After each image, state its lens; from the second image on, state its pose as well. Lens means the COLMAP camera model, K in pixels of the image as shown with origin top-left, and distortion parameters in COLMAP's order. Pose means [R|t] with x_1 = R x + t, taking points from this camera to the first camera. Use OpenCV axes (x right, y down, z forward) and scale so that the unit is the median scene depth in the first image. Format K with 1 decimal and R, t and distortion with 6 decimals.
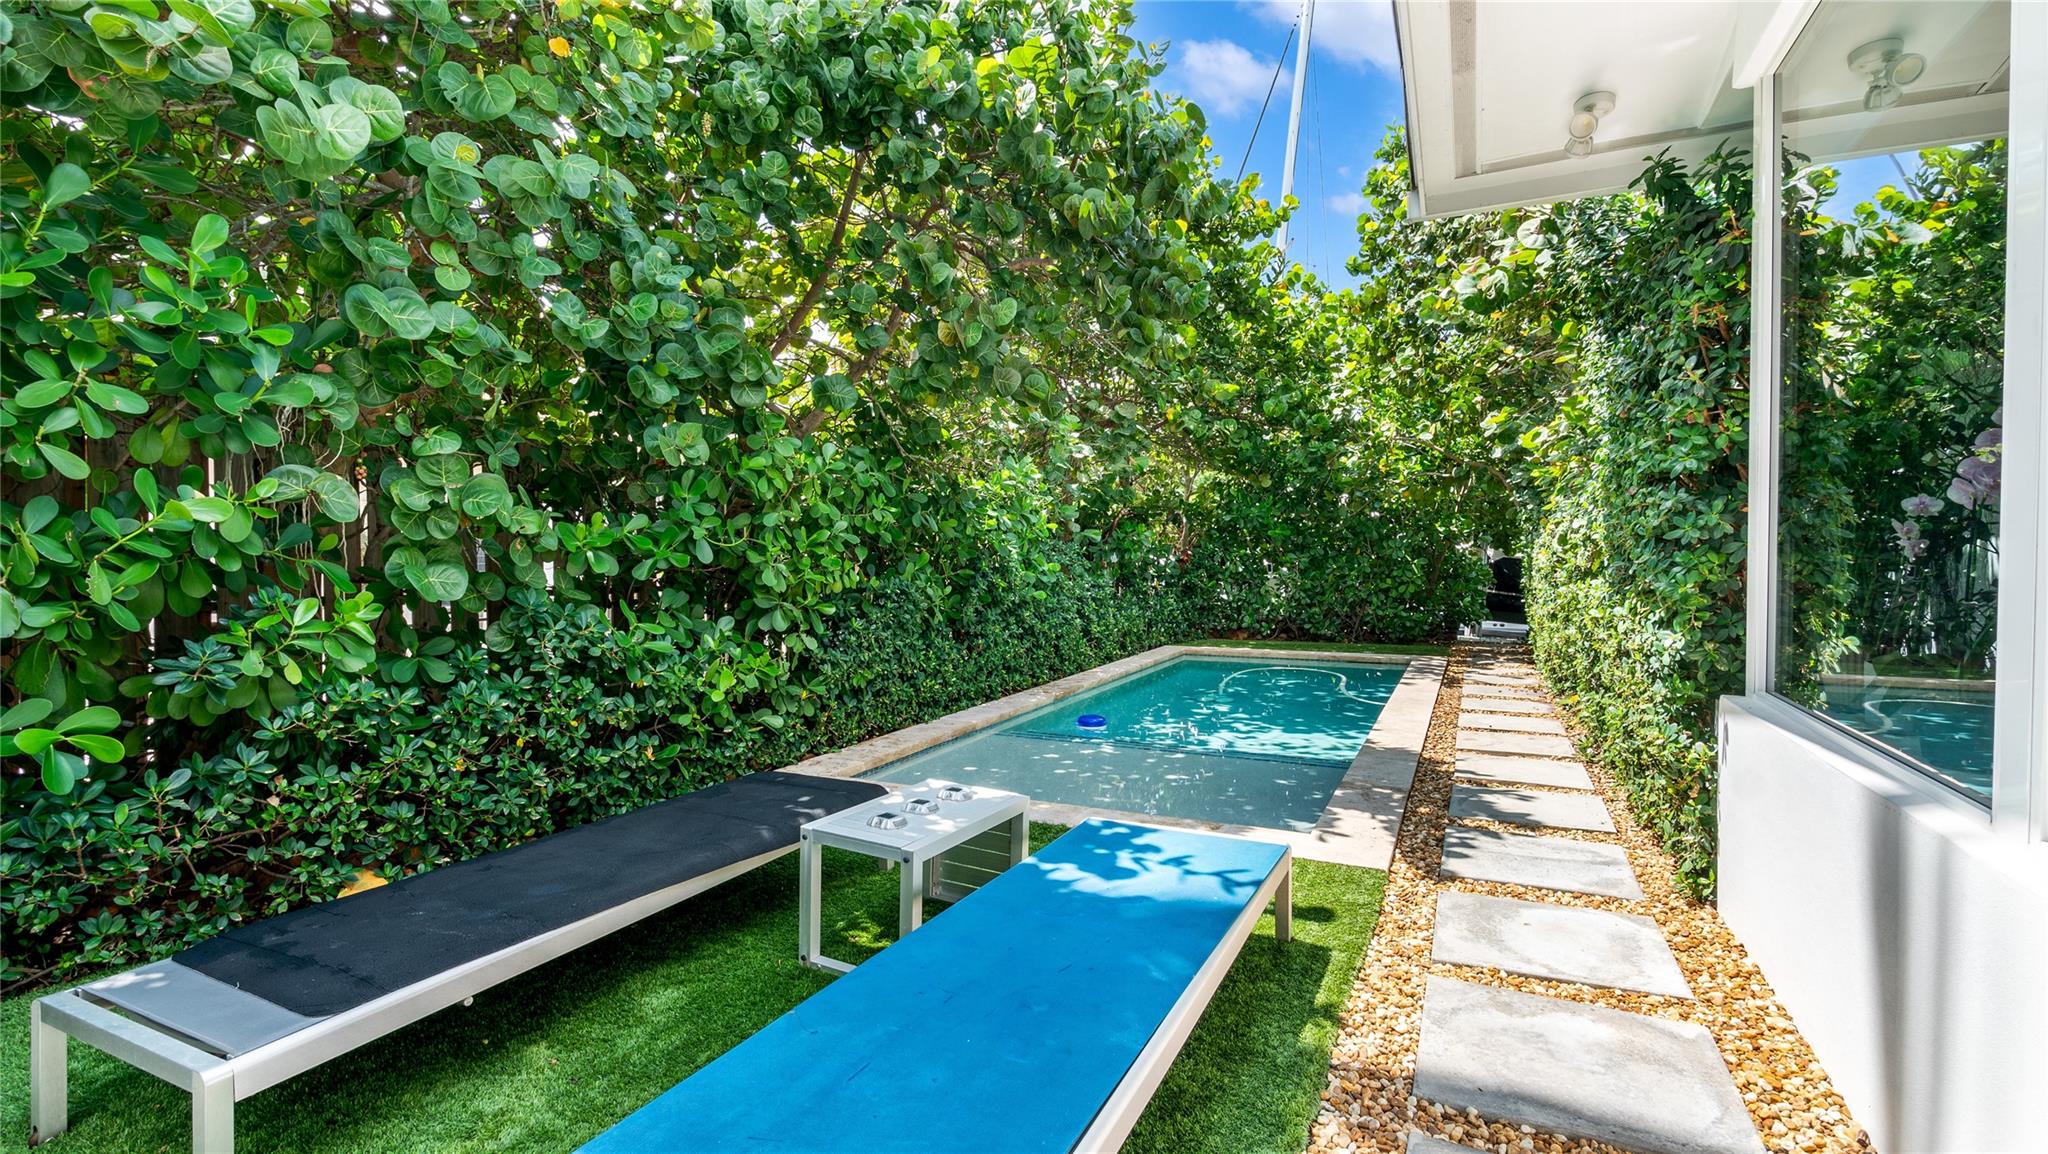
lens RADIAL K [[949.4, 0, 1020.5], [0, 949.4, 573.3], [0, 0, 1]] dist [-0.009382, 0.001498]
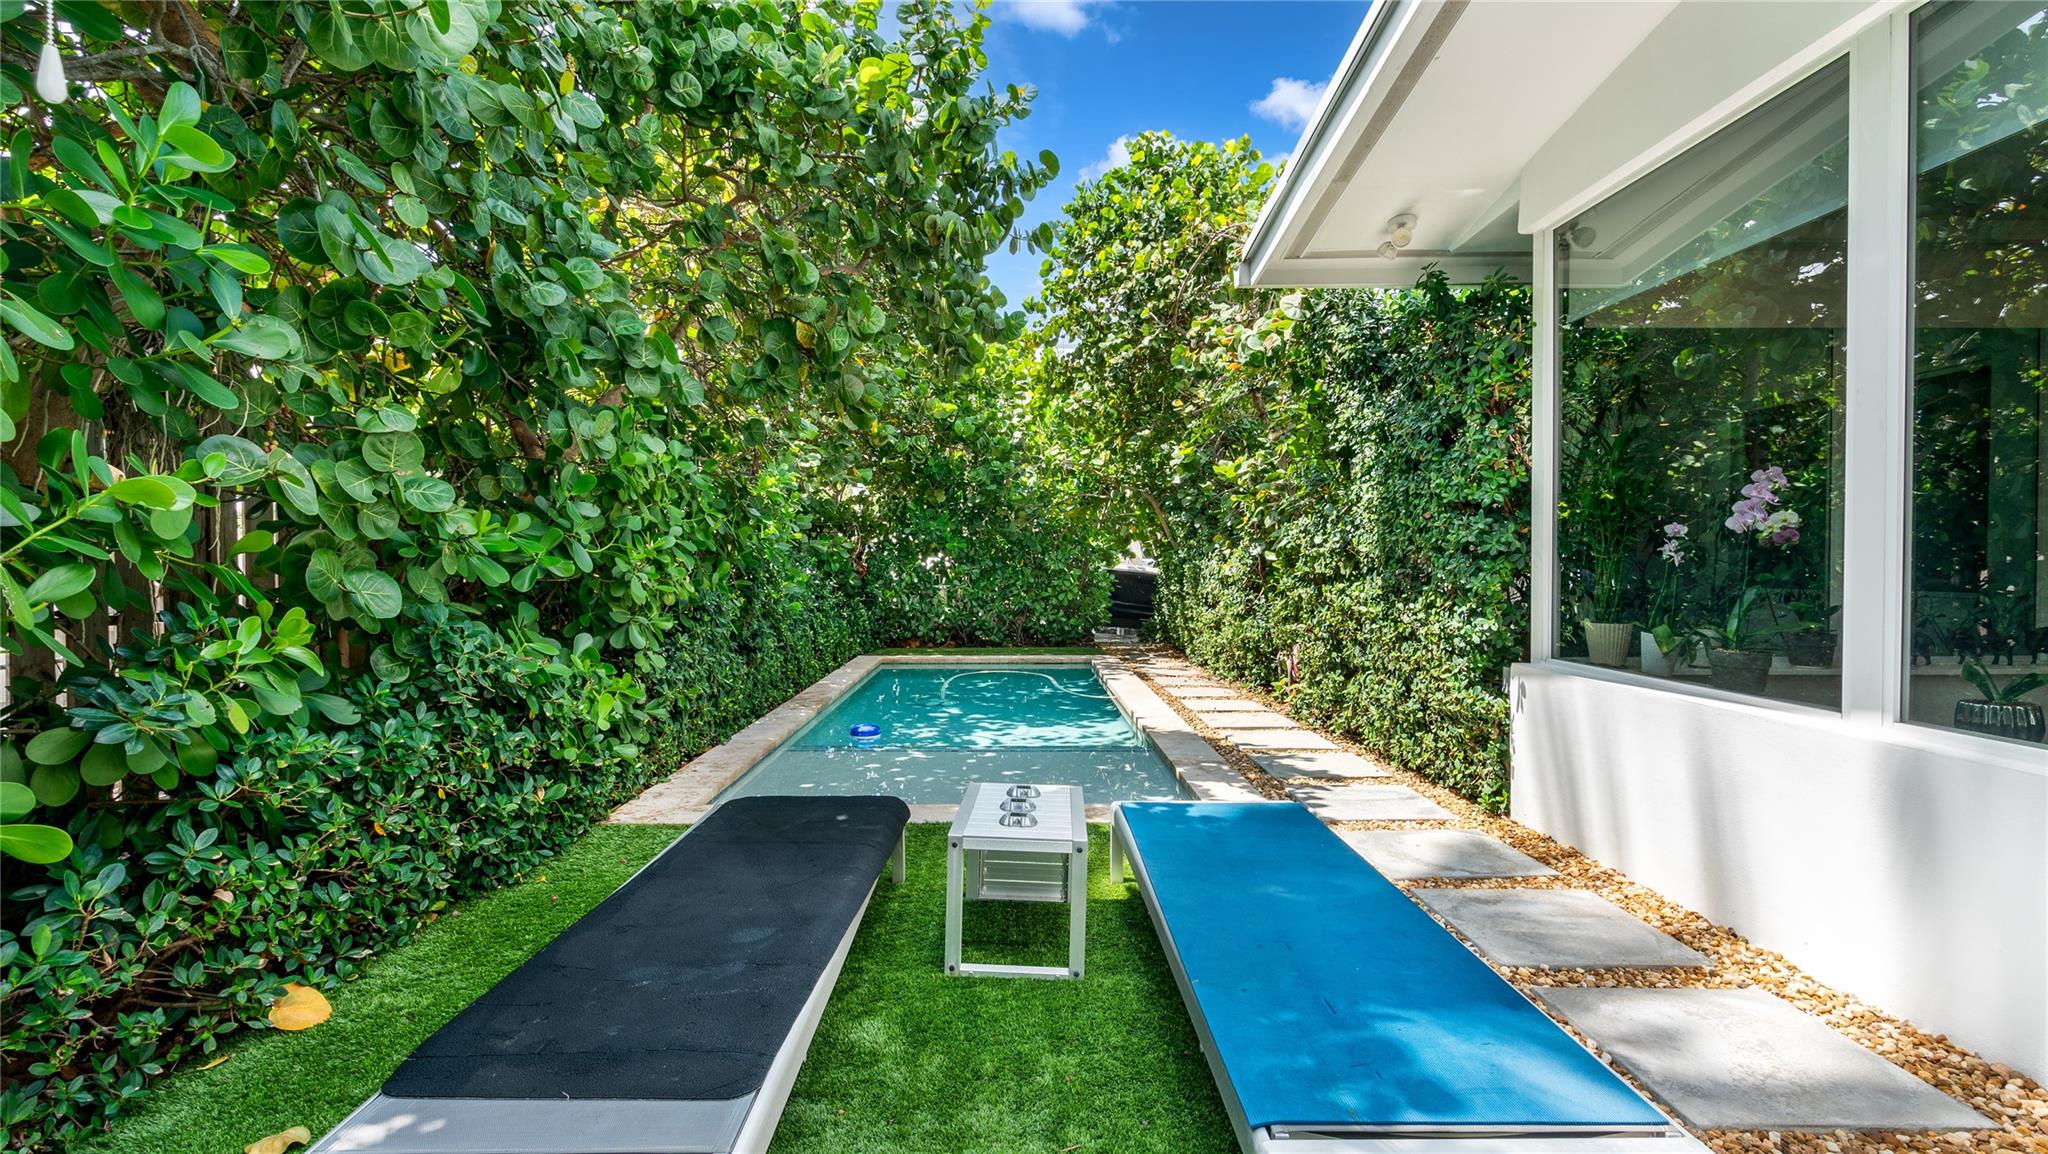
lens RADIAL K [[949.4, 0, 1020.7], [0, 949.4, 574.4], [0, 0, 1]] dist [-0.009382, 0.001498]
pose [[0.894956, -0.003134, 0.446144, -0.450065], [0.008769, 0.999906, -0.010568, 0.004983], [-0.446069, 0.013370, 0.894899, 0.058422]]
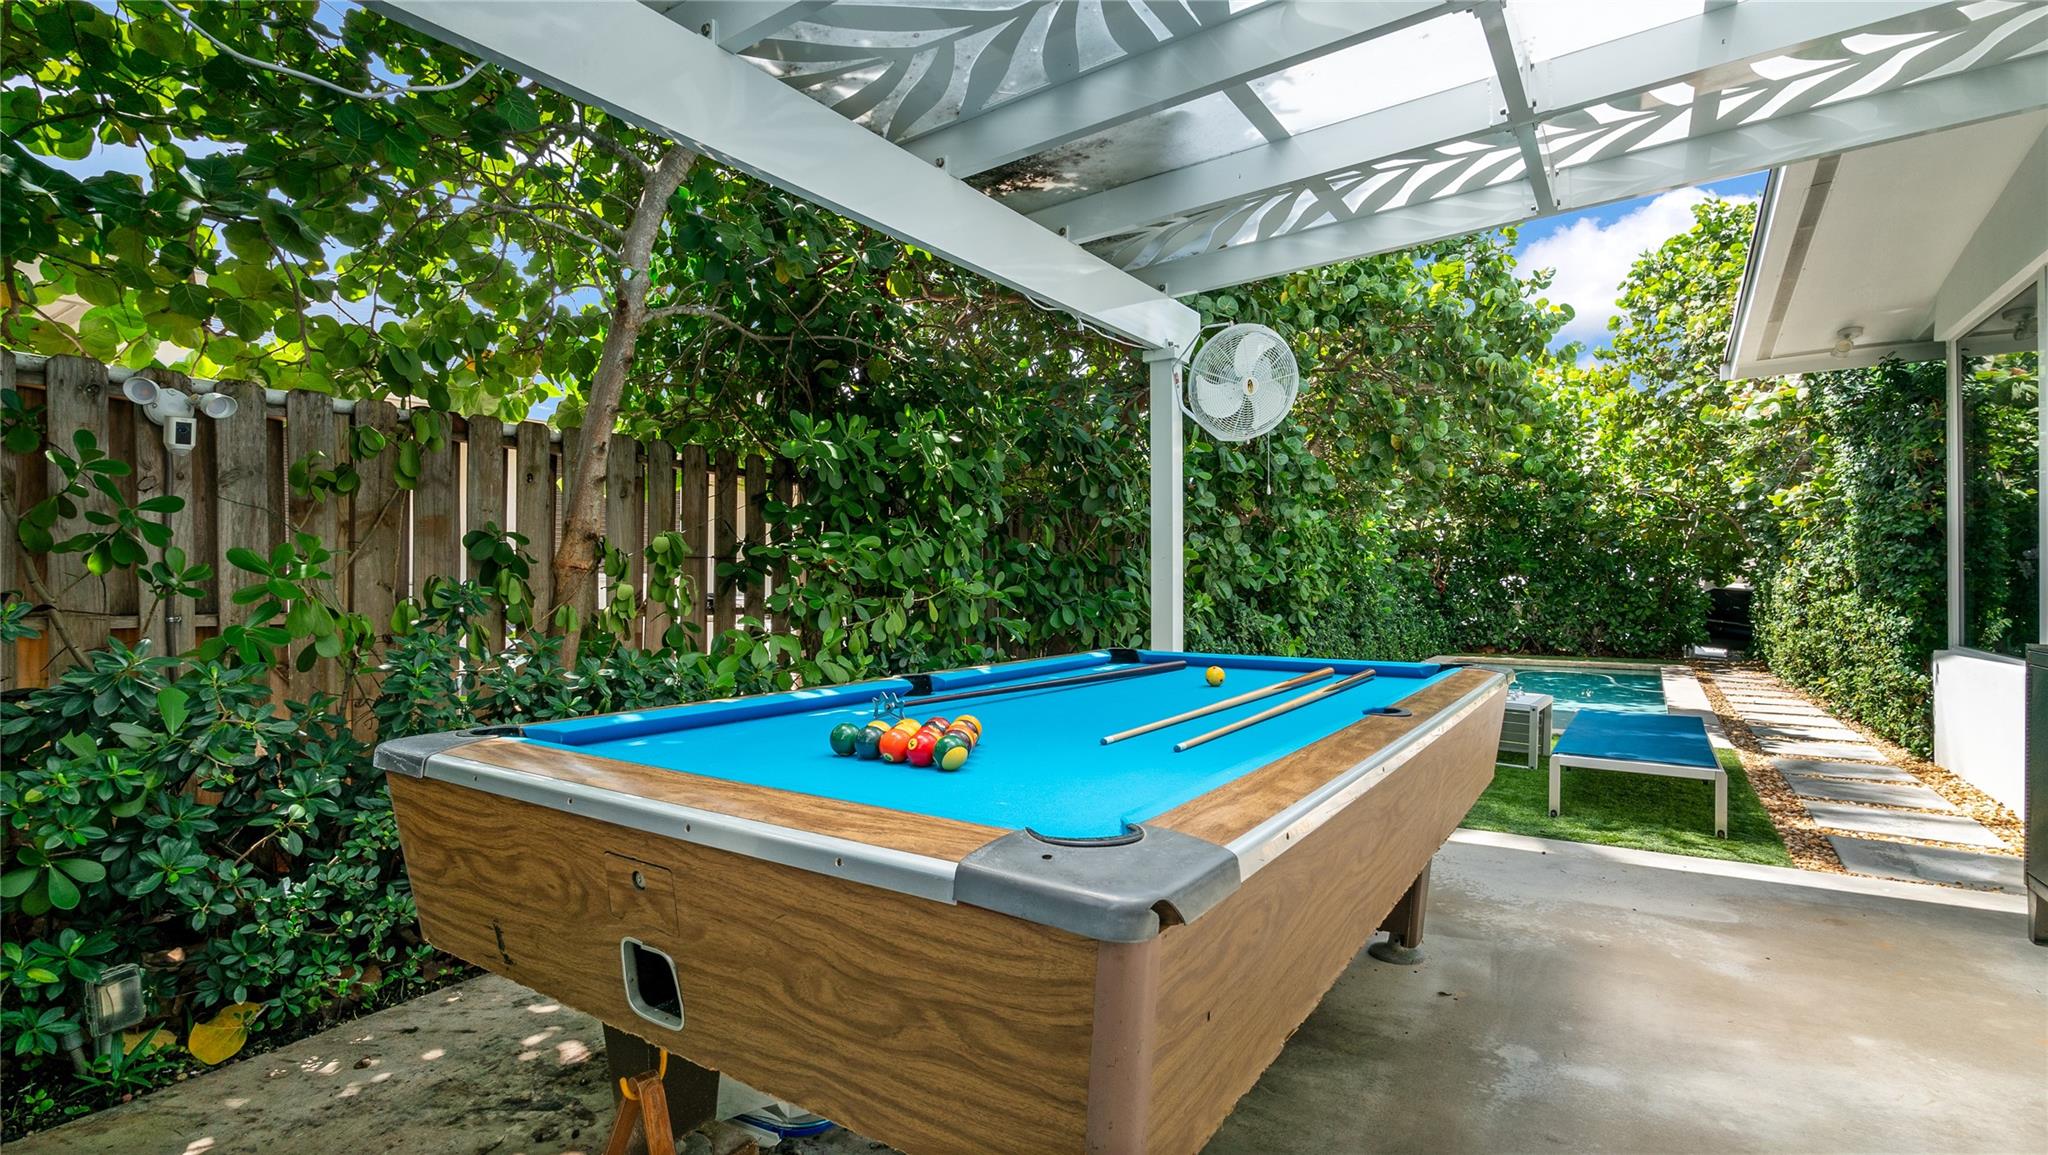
lens RADIAL K [[949.4, 0, 1017.3], [0, 949.4, 575.9], [0, 0, 1]] dist [-0.009382, 0.001498]
pose [[0.991302, 0.003822, -0.131554, -0.727185], [-0.007960, 0.999489, -0.030948, 0.043817], [0.131369, 0.031726, 0.990826, -0.976430]]
